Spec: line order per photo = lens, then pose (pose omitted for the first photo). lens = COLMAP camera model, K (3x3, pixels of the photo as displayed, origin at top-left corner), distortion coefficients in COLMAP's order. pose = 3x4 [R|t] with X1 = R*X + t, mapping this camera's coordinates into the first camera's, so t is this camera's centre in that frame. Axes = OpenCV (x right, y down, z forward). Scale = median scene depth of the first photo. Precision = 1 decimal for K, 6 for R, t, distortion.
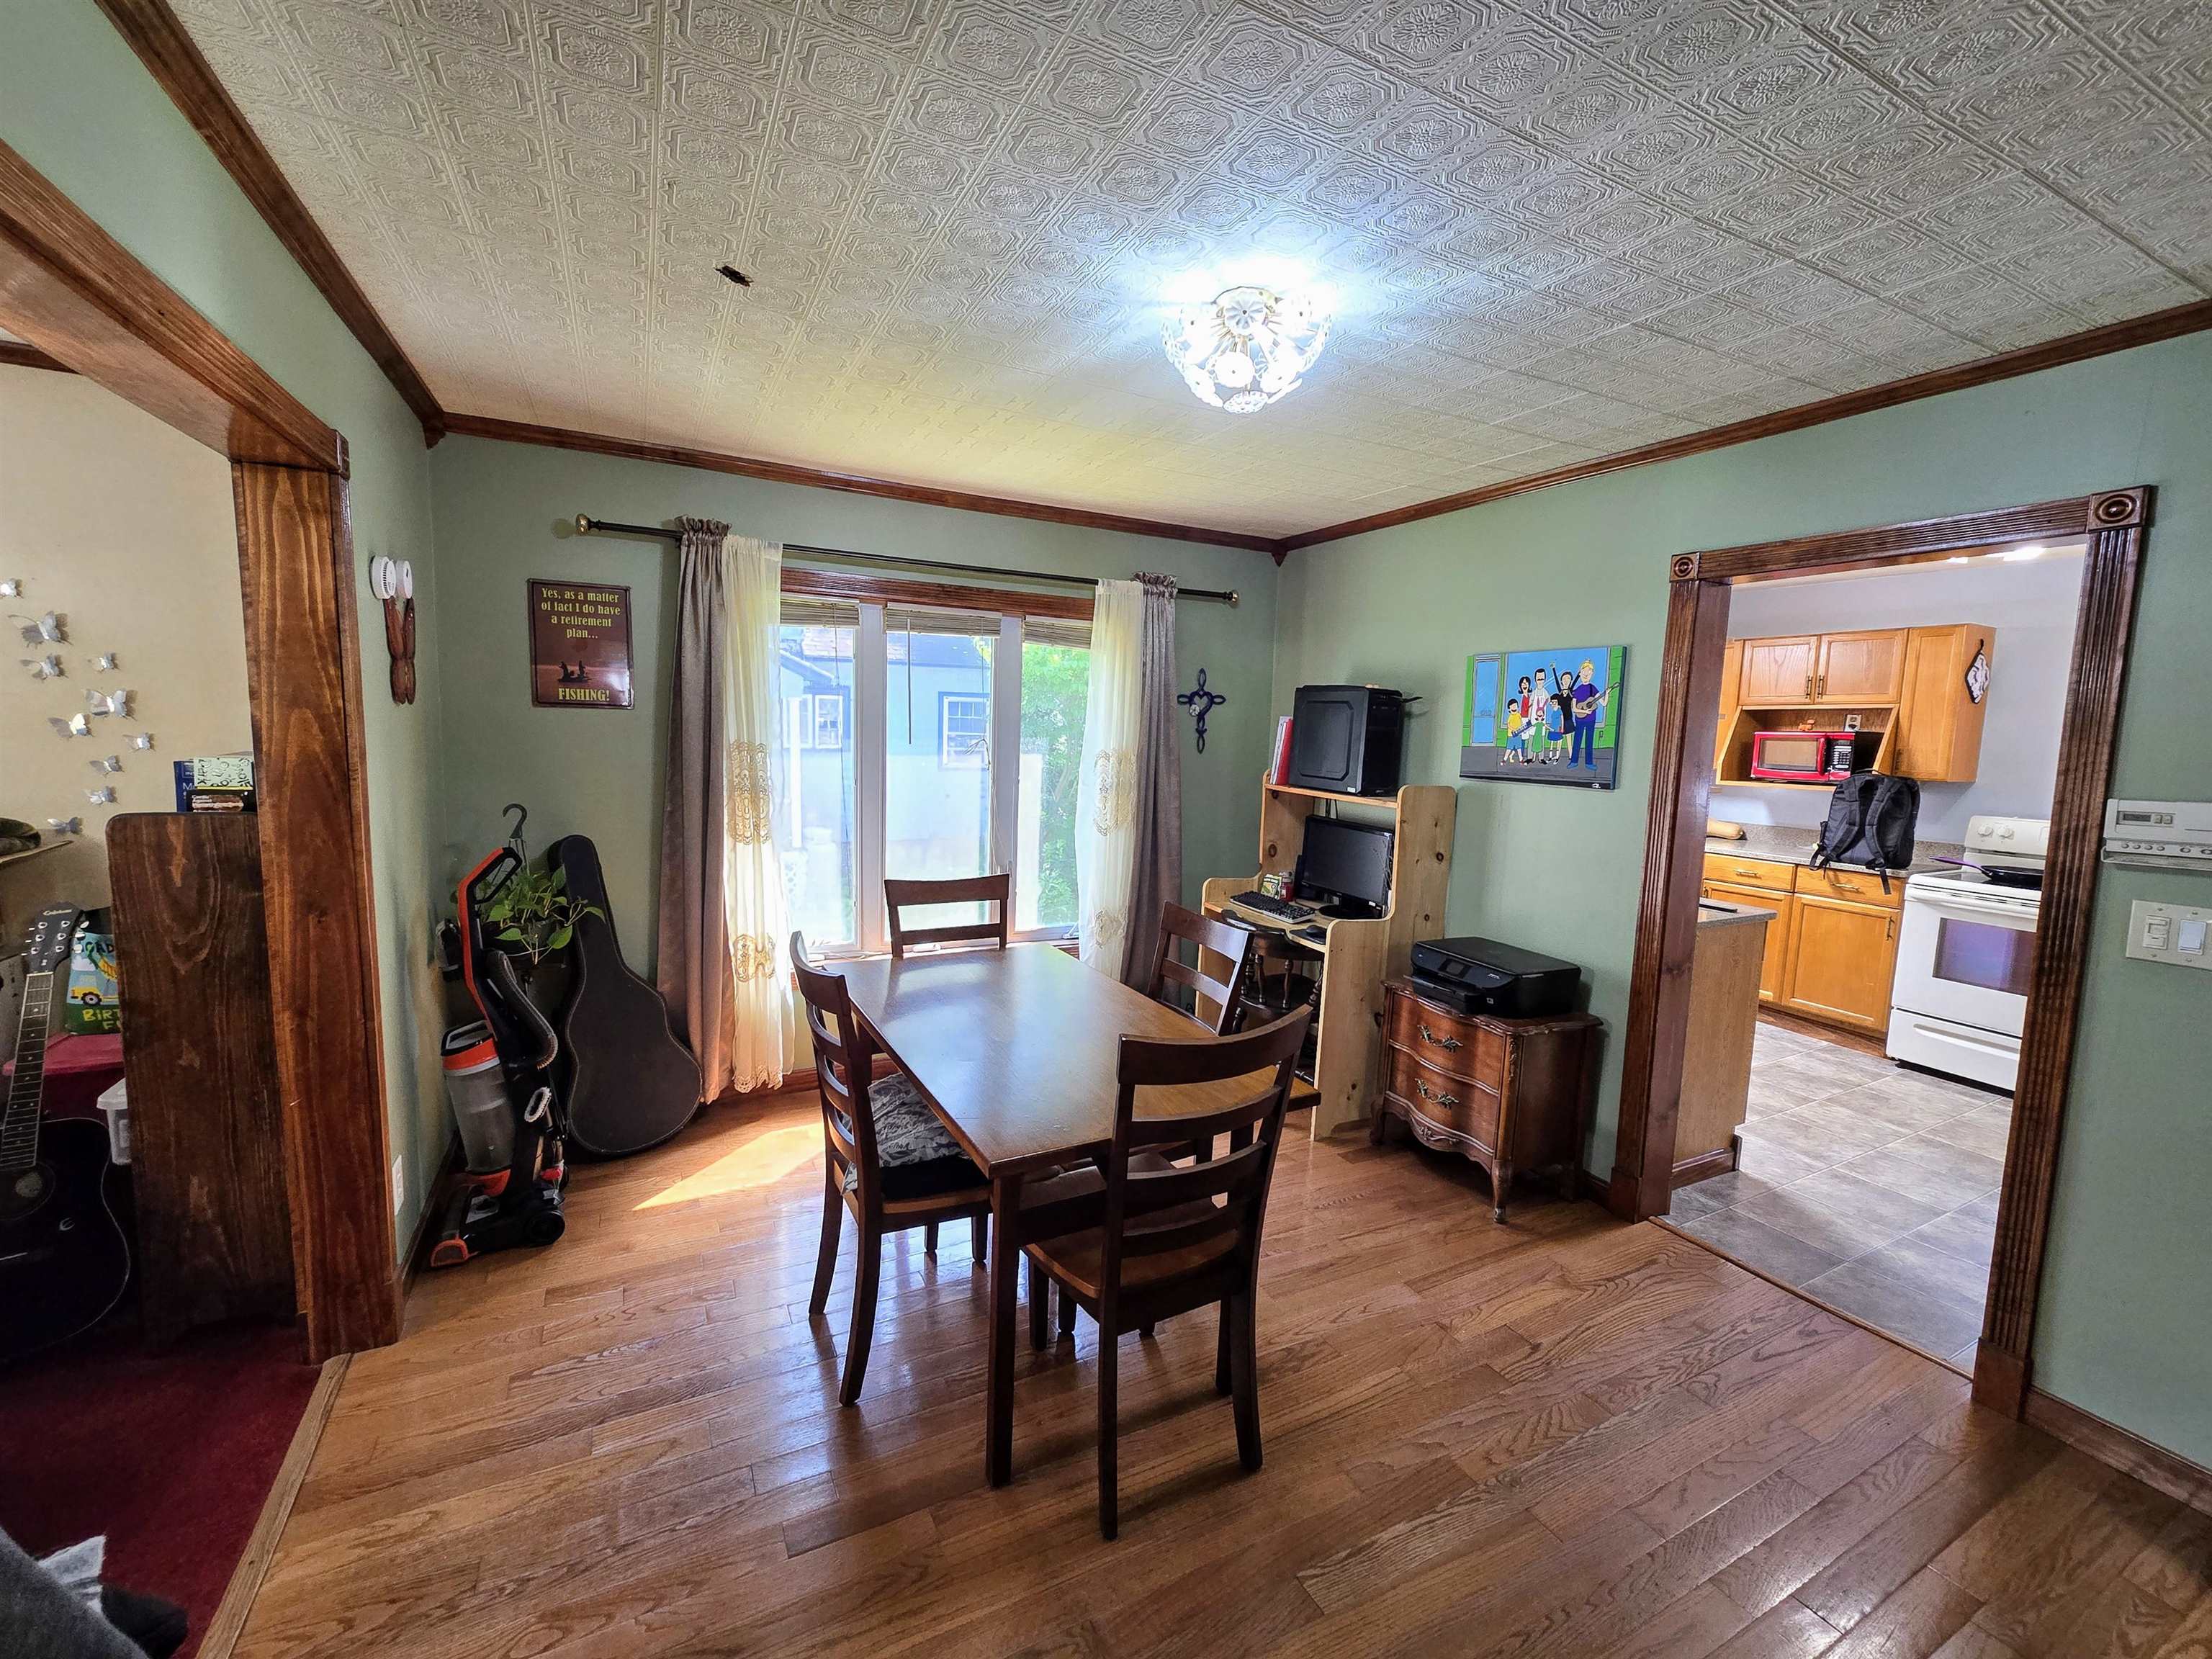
lens RADIAL K [[904.9, 0, 1102.2], [0, 904.9, 824.9], [0, 0, 1]] dist [-0.001031, -0.001167]
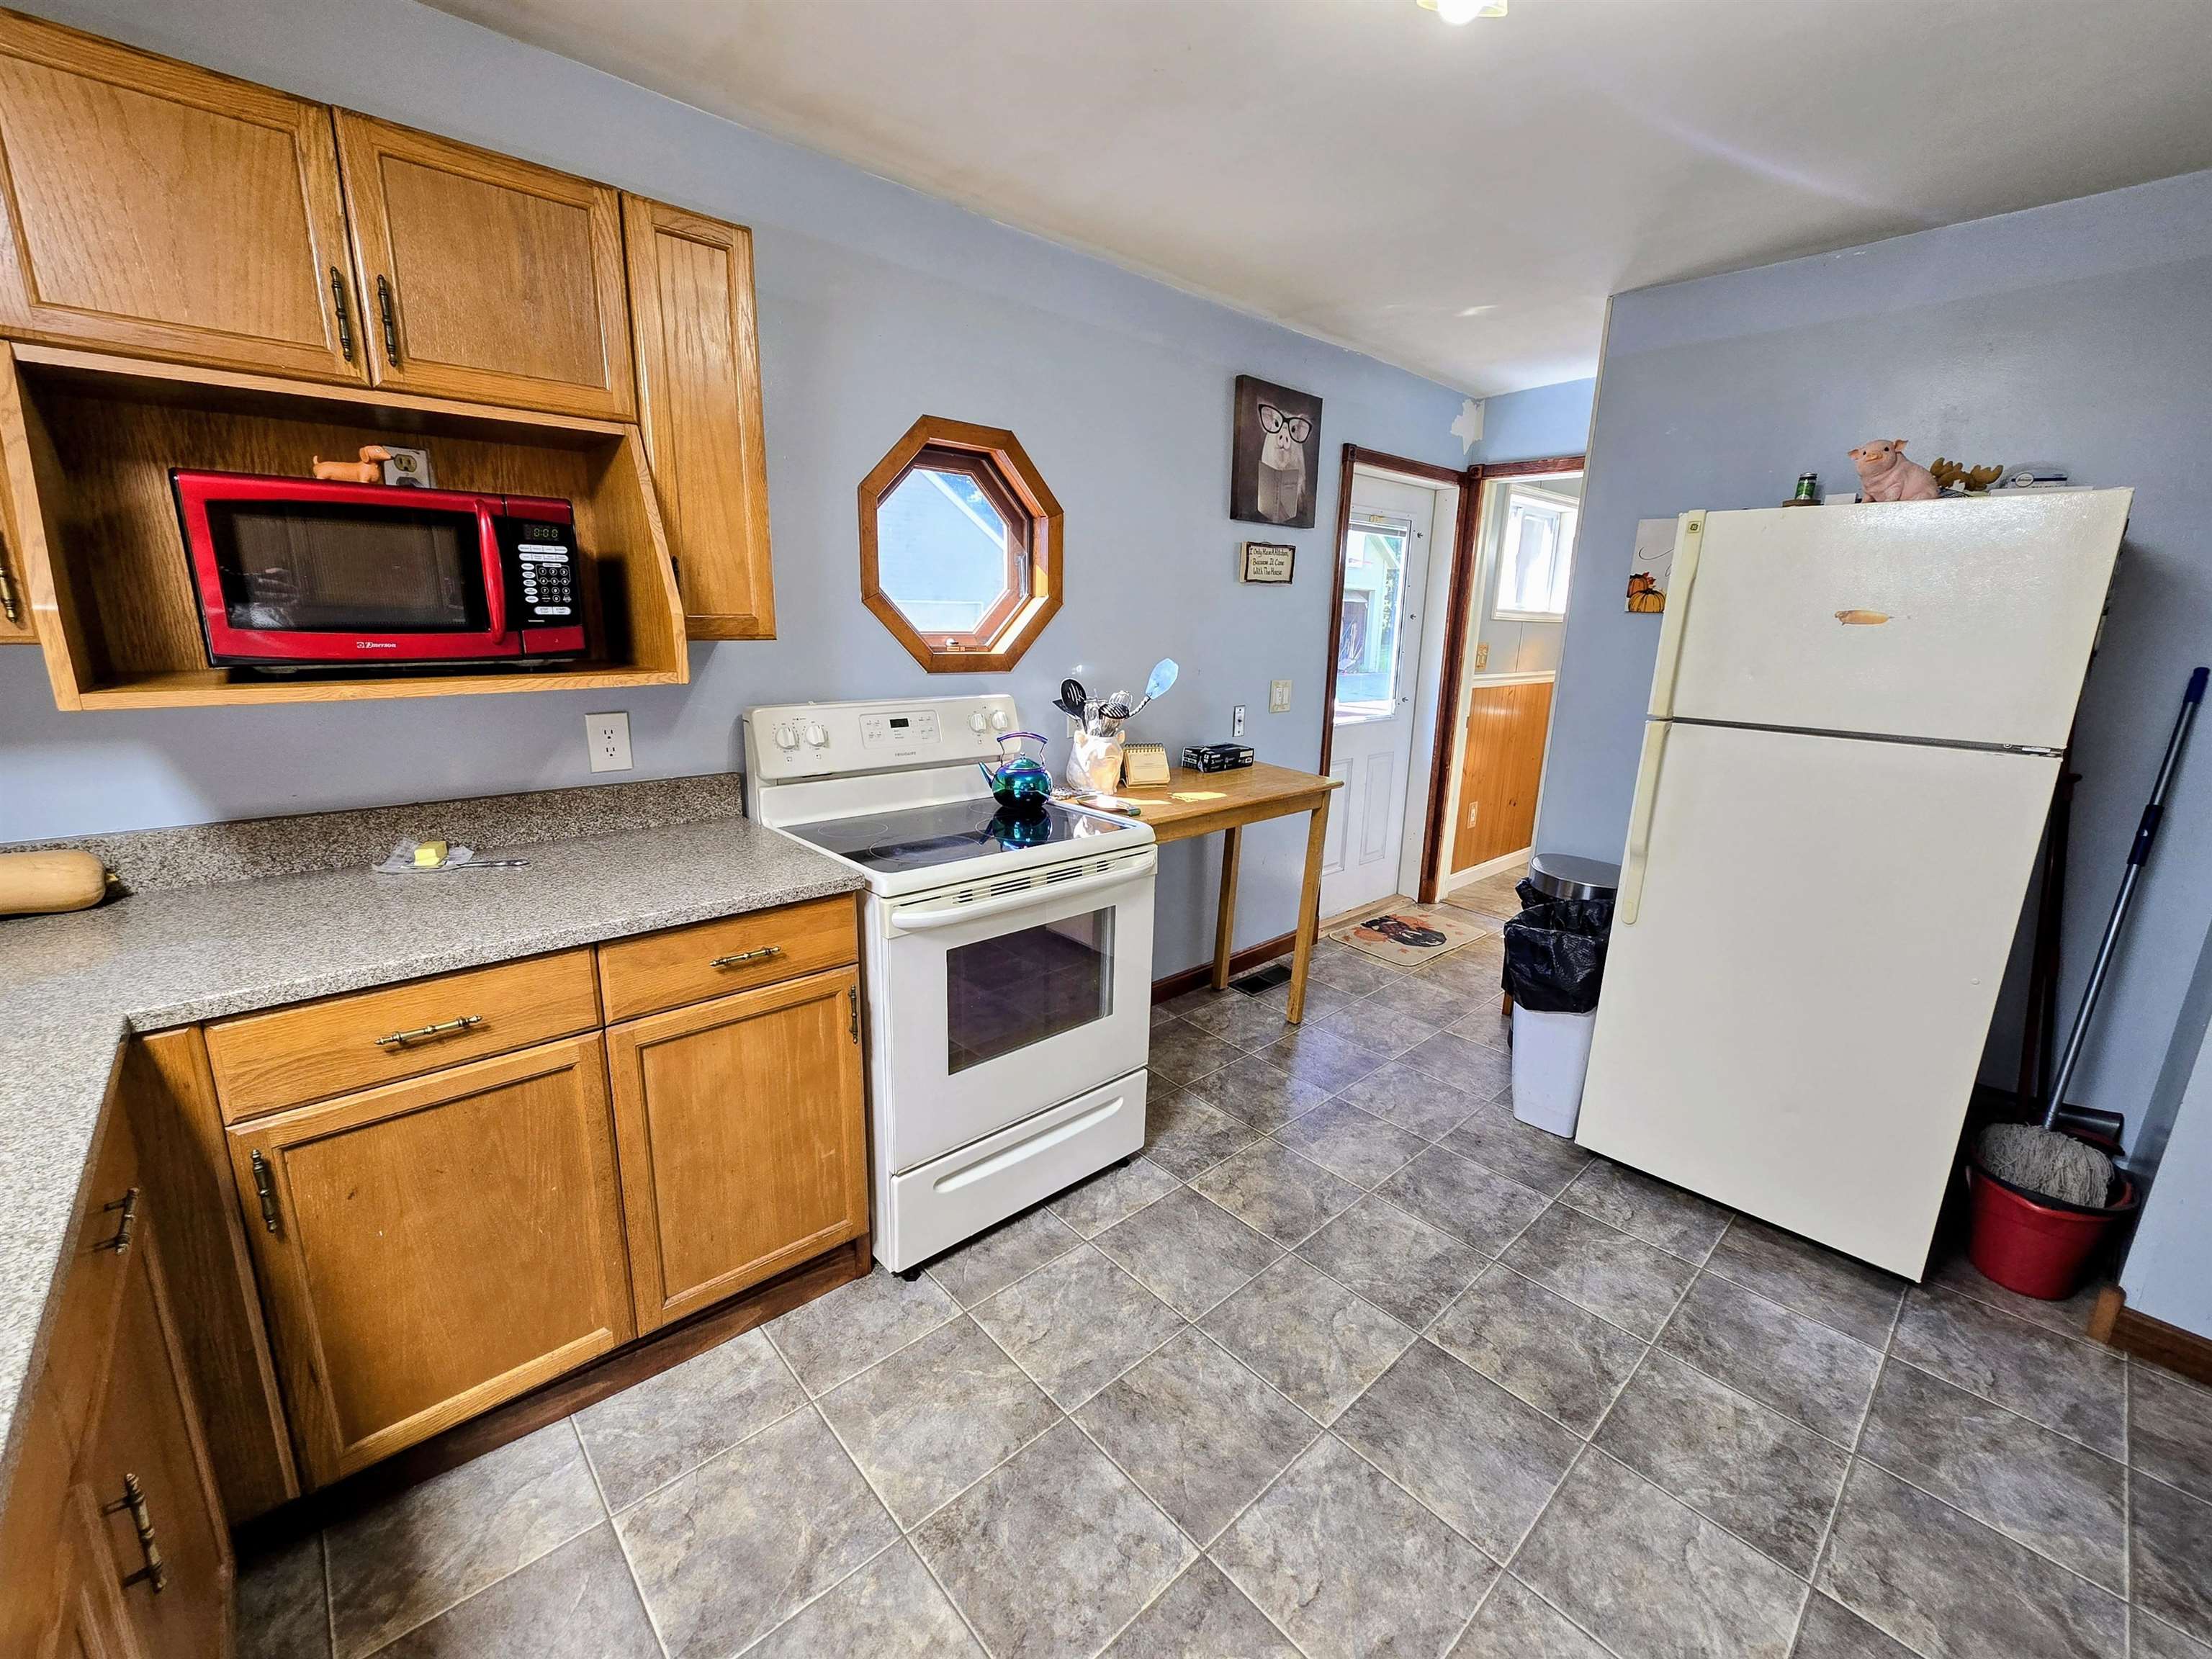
lens RADIAL K [[904.9, 0, 1102.2], [0, 904.9, 824.9], [0, 0, 1]] dist [-0.001031, -0.001167]
pose [[-0.263202, -0.255130, 0.930394, 0.467826], [0.073118, 0.956349, 0.282932, -0.071520], [-0.961966, 0.142497, -0.233058, 0.940598]]
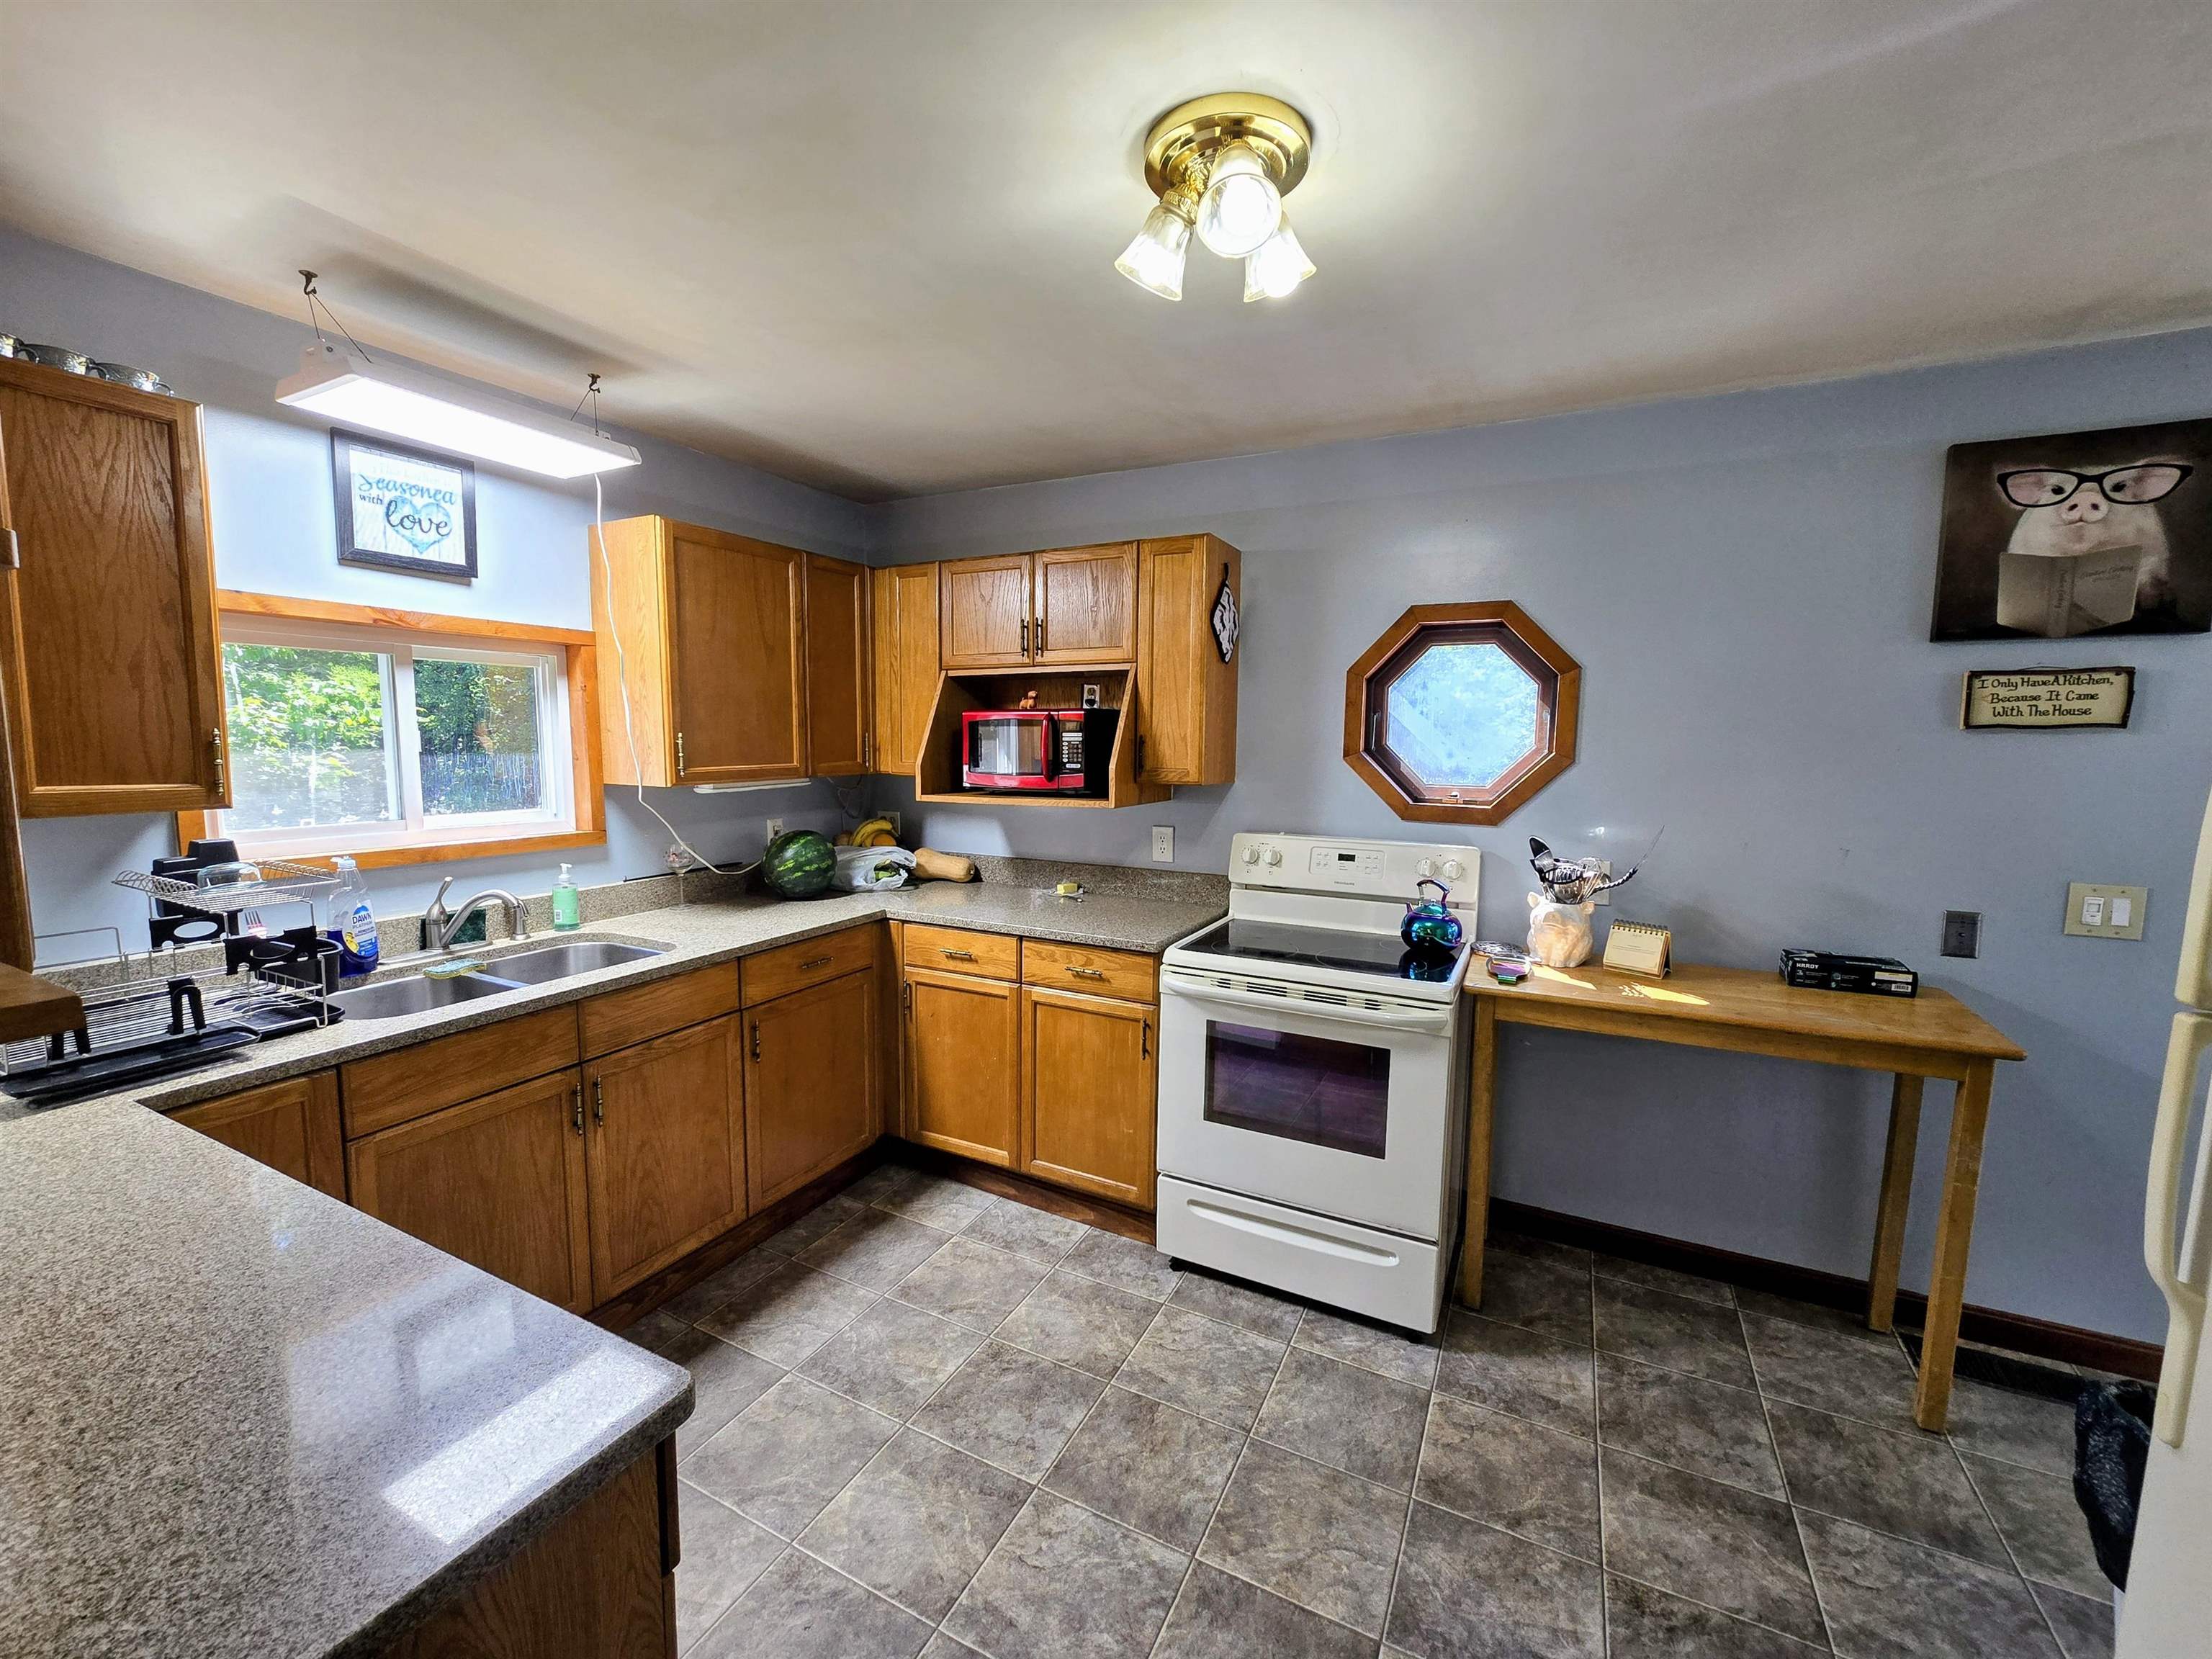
lens RADIAL K [[904.9, 0, 1102.2], [0, 904.9, 824.9], [0, 0, 1]] dist [-0.001031, -0.001167]
pose [[0.811525, -0.075486, 0.579422, 0.498604], [0.075068, 0.996872, 0.024732, -0.039960], [-0.579476, 0.023426, 0.814653, 0.513144]]
